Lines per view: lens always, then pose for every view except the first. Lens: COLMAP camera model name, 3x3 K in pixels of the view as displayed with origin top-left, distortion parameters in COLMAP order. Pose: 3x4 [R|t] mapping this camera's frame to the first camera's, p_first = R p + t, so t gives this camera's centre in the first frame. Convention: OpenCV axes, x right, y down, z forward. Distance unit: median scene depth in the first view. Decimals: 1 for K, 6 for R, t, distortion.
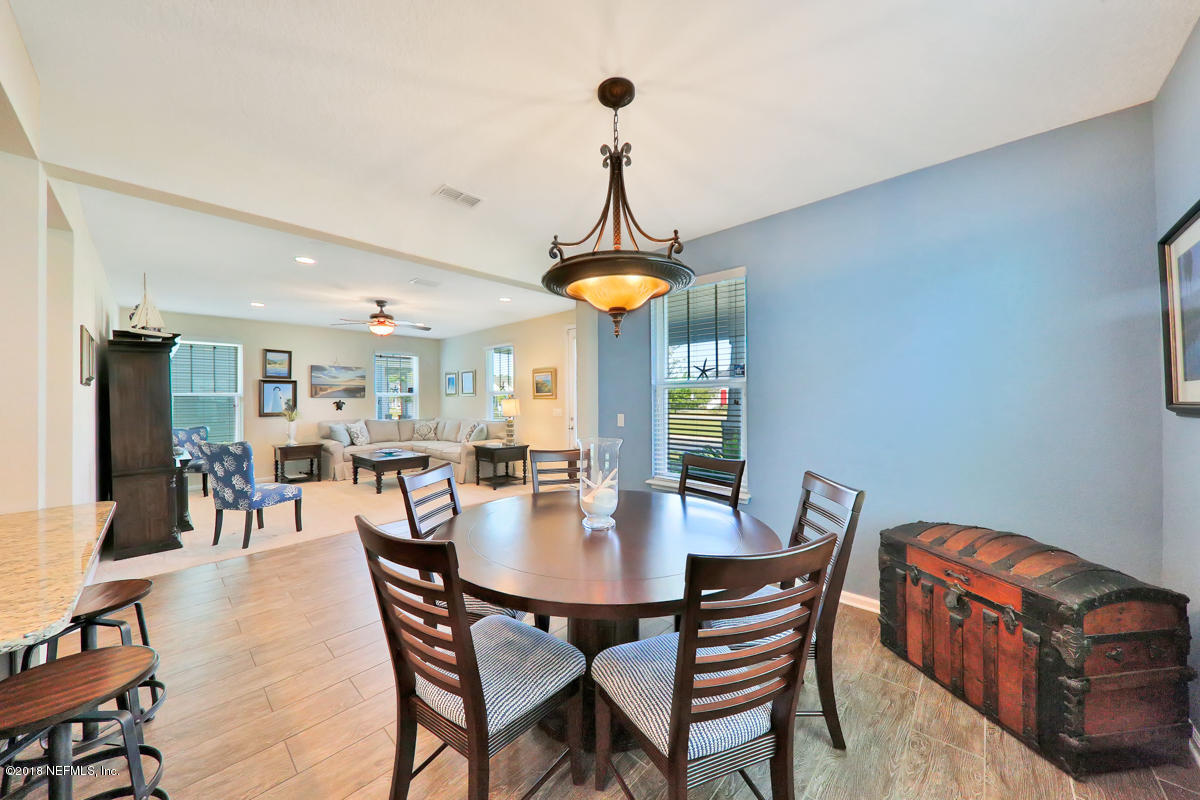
lens RADIAL K [[418.7, 0, 586.1], [0, 418.7, 400.2], [0, 0, 1]] dist [0.002488, 0.000153]
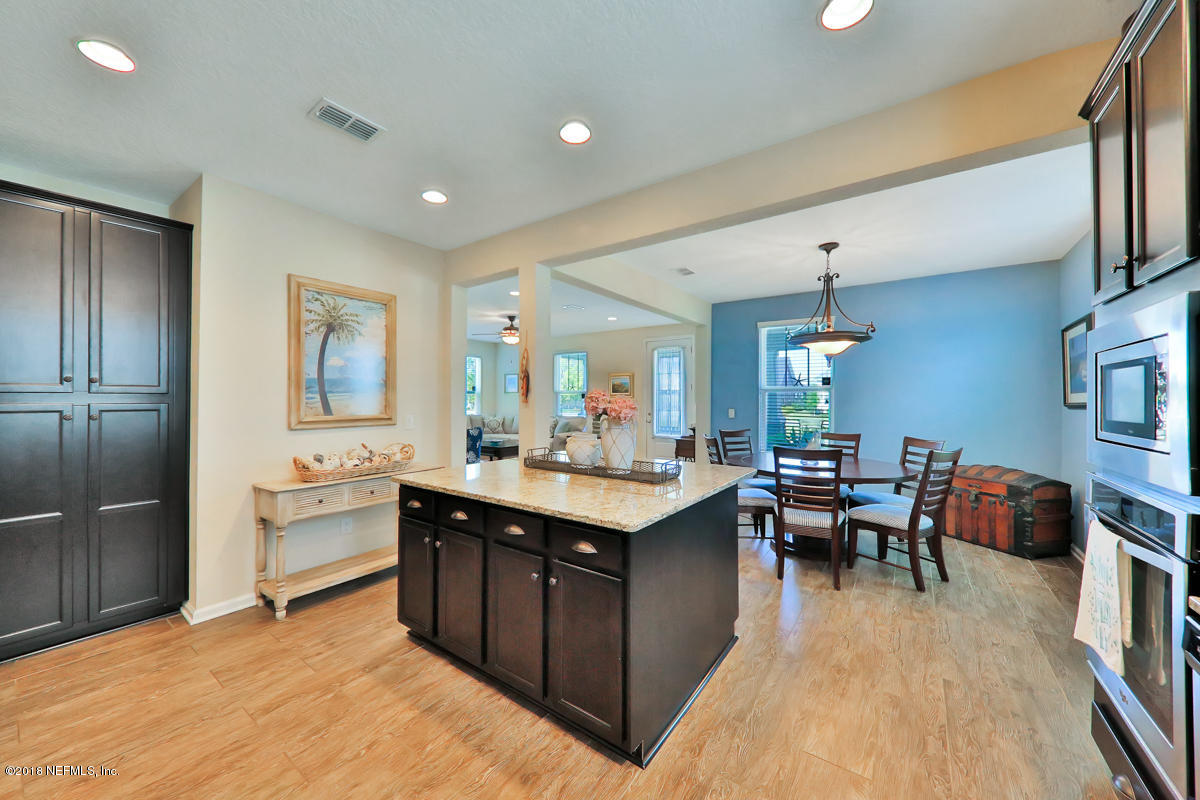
lens RADIAL K [[437.9, 0, 600.0], [0, 437.9, 400.0], [0, 0, 1]] dist [0.025654, 0.000007]
pose [[0.989916, 0.010072, 0.141297, -0.465425], [-0.009999, 0.999949, -0.001228, 0.006586], [-0.141302, -0.000197, 0.989966, -0.338461]]
